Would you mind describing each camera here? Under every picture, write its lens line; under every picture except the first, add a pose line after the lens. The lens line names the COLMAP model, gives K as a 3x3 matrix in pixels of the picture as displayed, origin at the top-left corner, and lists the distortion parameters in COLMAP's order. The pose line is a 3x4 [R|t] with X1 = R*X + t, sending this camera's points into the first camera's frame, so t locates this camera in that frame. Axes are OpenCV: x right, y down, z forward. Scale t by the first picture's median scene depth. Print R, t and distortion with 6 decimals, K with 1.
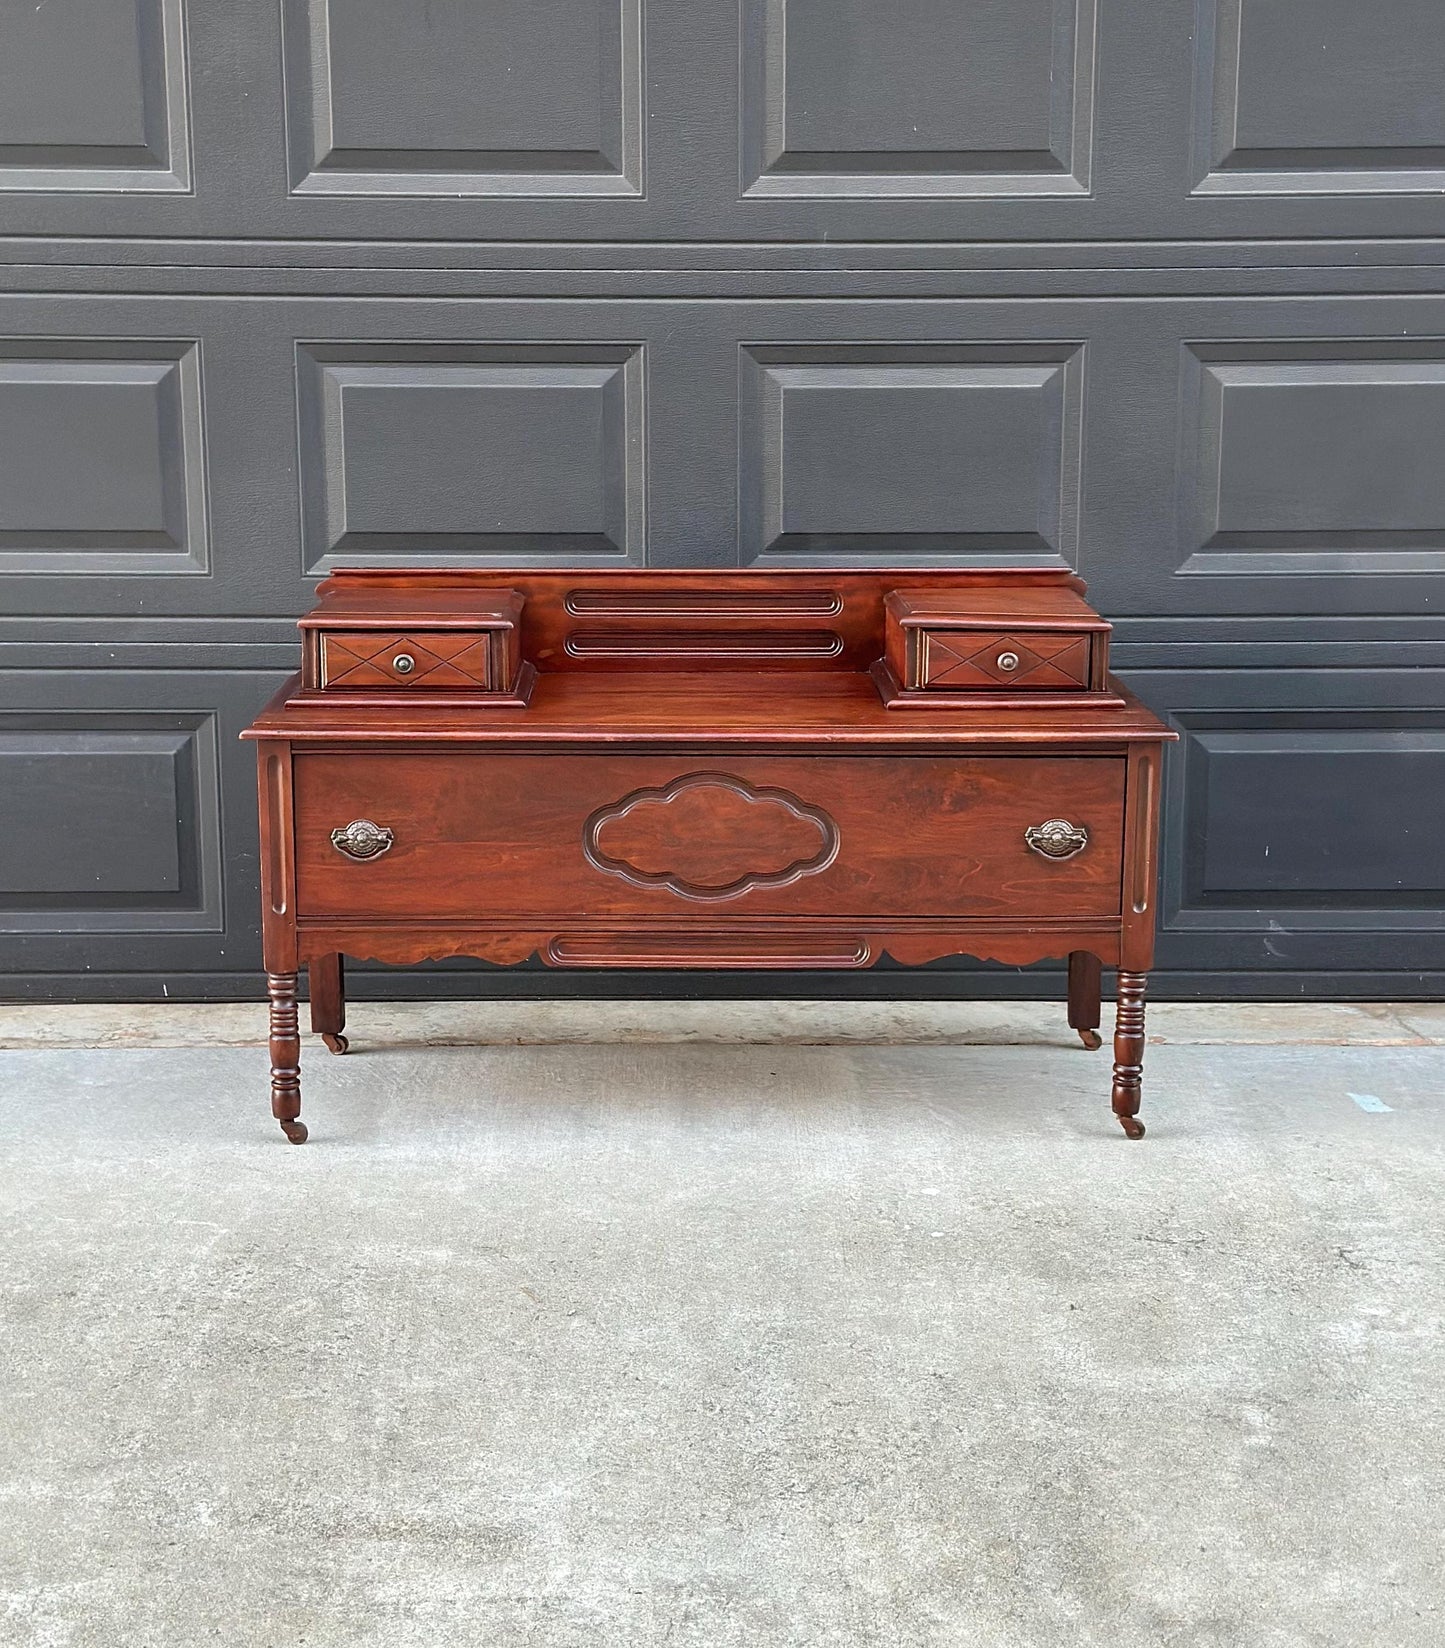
lens RADIAL K [[2704.3, 0, 722.5], [0, 2704.3, 824.0], [0, 0, 1]] dist [0.139235, 0.100282]
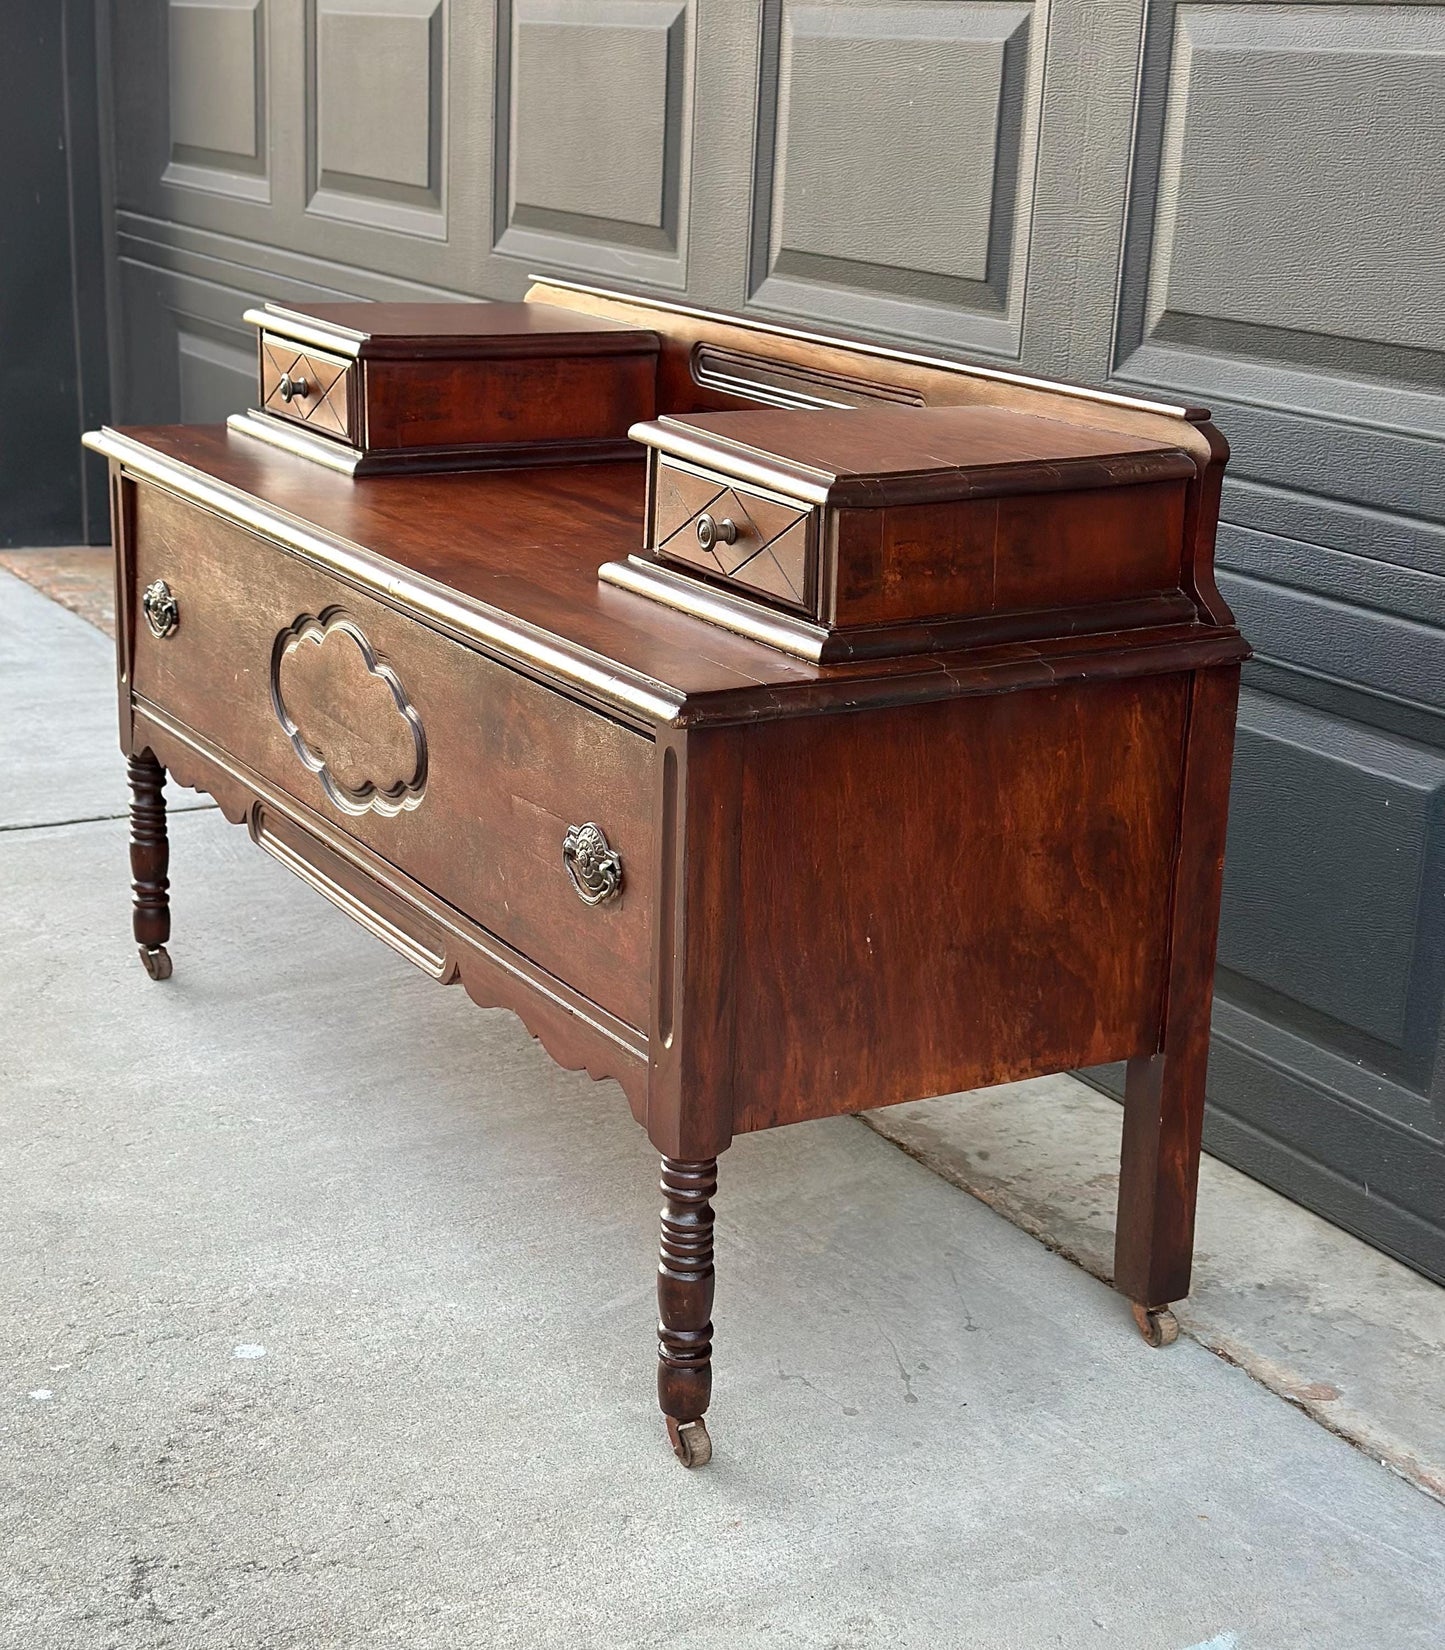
lens RADIAL K [[2707.6, 0, 722.5], [0, 2707.6, 825.0], [0, 0, 1]] dist [0.139235, 0.100282]
pose [[0.483666, 0.261144, -0.835387, 0.573021], [-0.206659, 0.961539, 0.180929, -0.102170], [0.850505, 0.085131, 0.519031, 0.729123]]
